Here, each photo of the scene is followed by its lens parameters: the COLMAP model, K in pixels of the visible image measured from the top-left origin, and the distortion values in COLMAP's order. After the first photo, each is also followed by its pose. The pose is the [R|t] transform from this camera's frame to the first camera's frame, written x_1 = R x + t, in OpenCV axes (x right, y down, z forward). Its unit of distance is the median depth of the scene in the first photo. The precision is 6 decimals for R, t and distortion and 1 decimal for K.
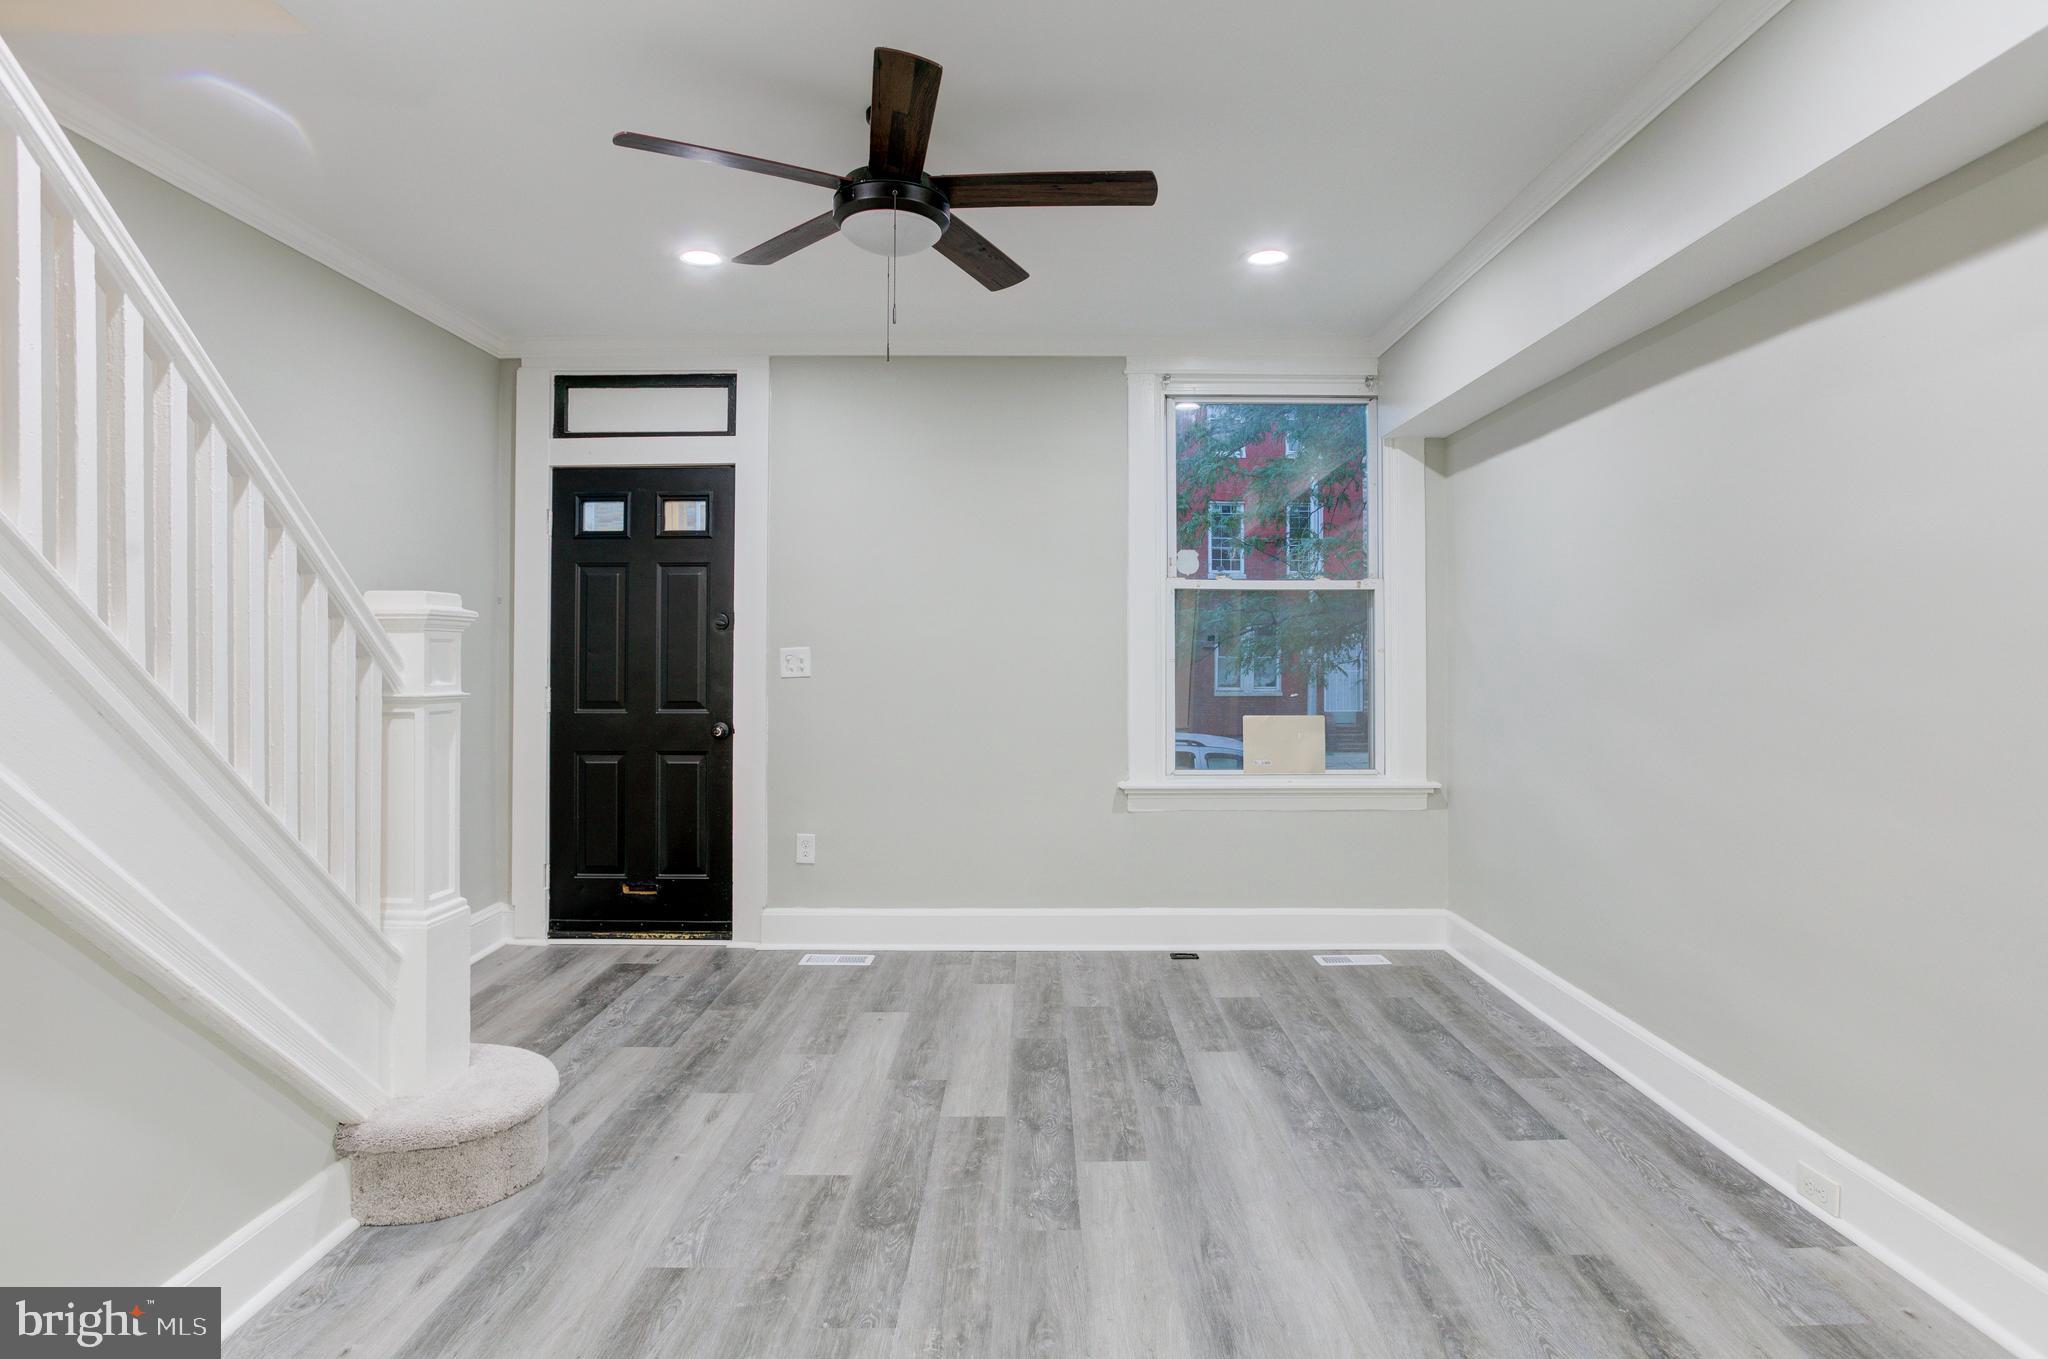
lens RADIAL K [[1134.1, 0, 1019.4], [0, 1134.1, 645.4], [0, 0, 1]] dist [-0.025761, 0.002569]
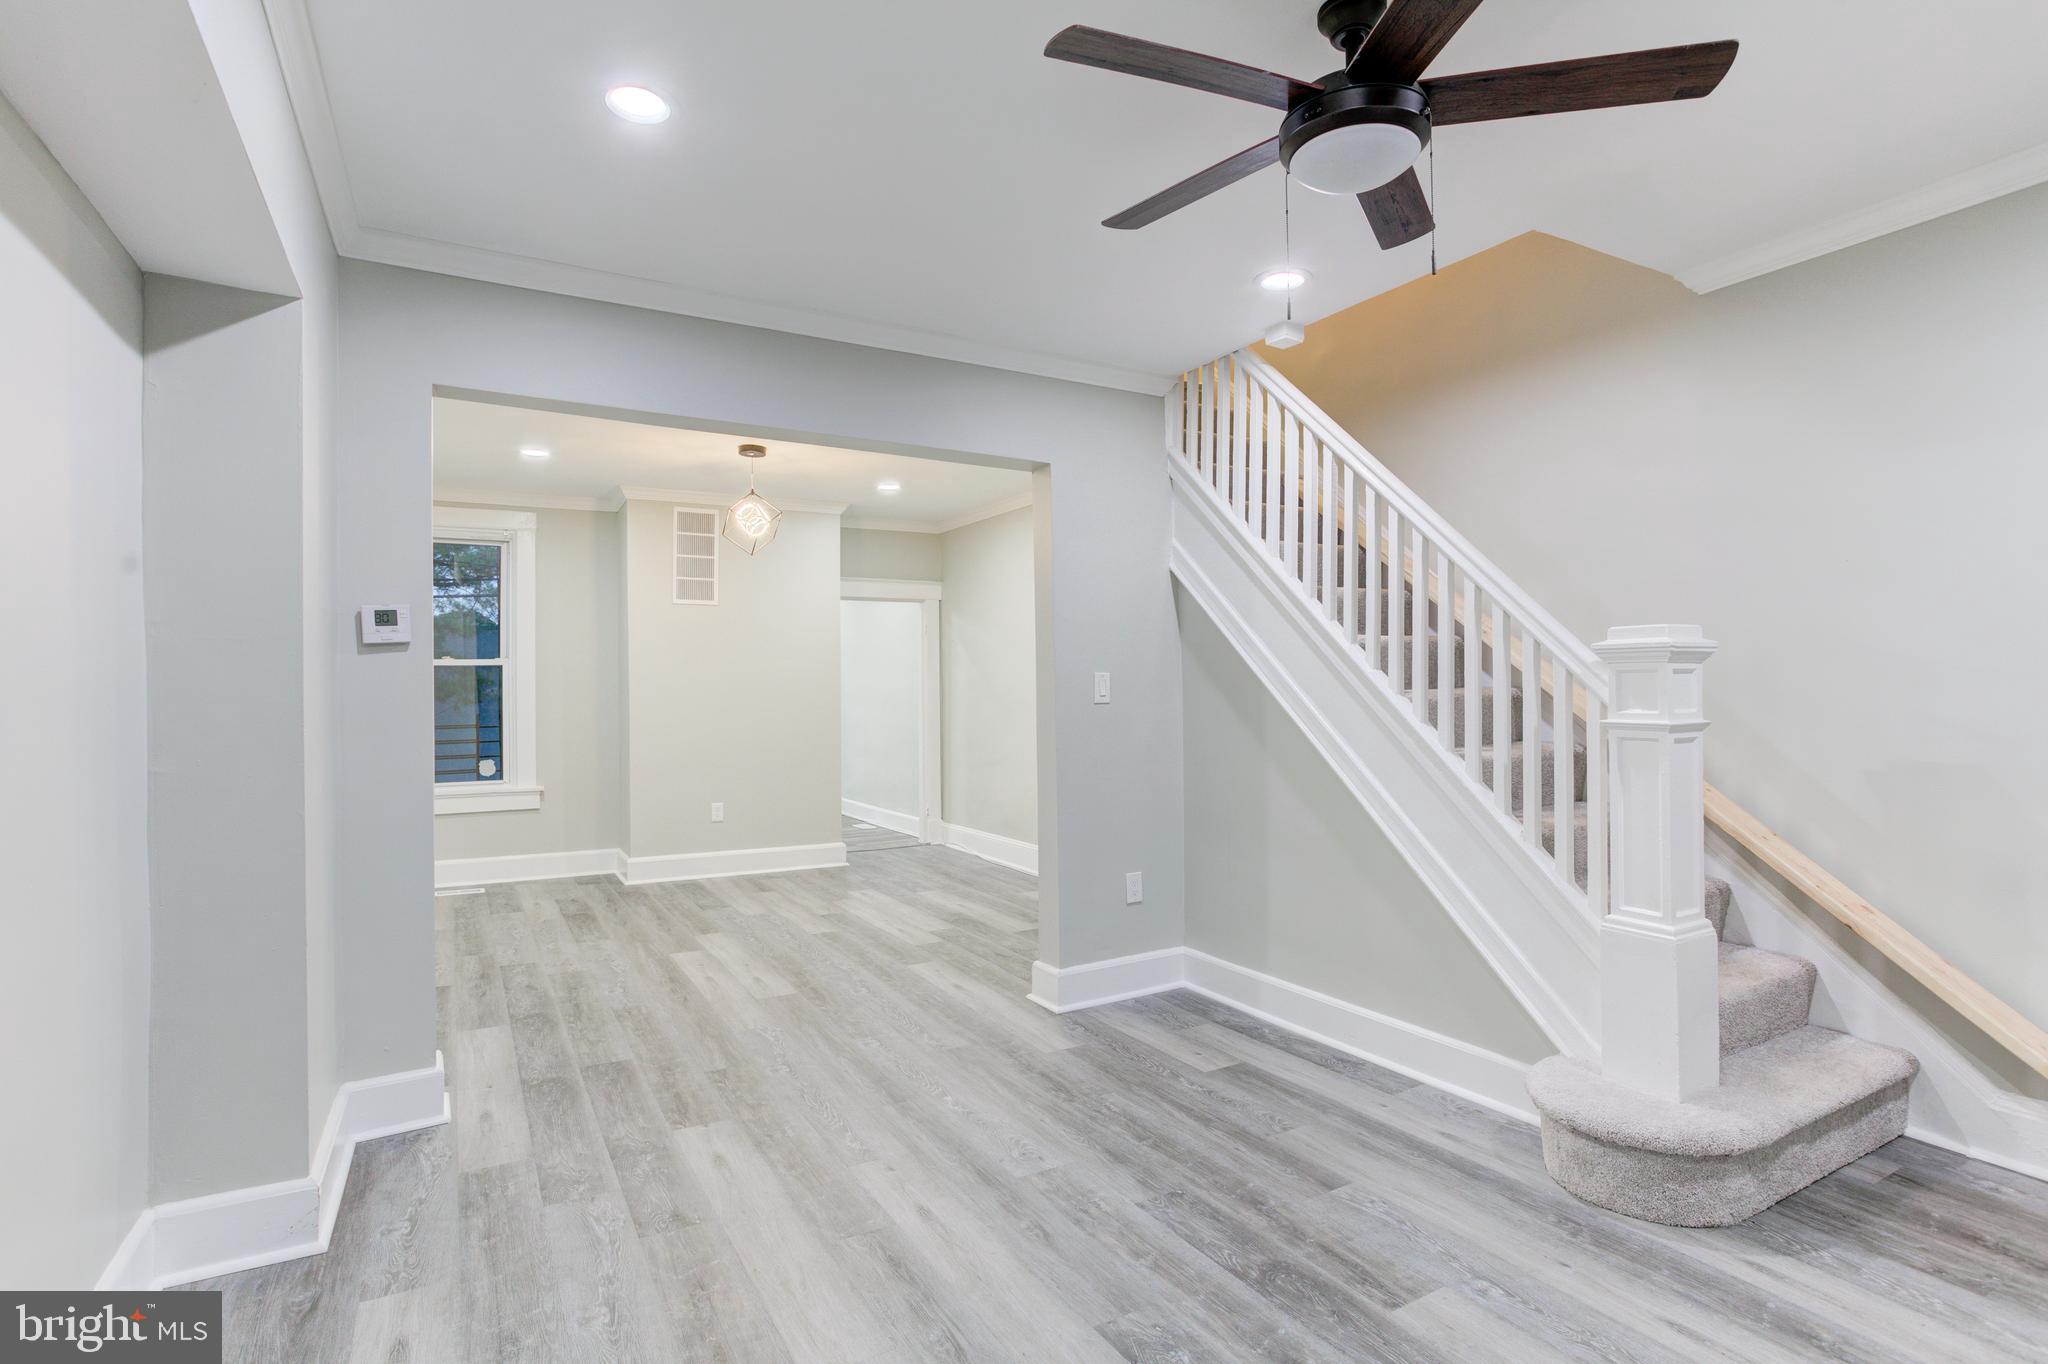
lens RADIAL K [[1017.7, 0, 1021.3], [0, 1017.7, 655.7], [0, 0, 1]] dist [-0.046025, 0.030952]
pose [[-0.860331, -0.004502, -0.509716, 0.419782], [0.018039, 0.999066, -0.039272, 0.010415], [0.509416, -0.042982, -0.859446, 1.372917]]
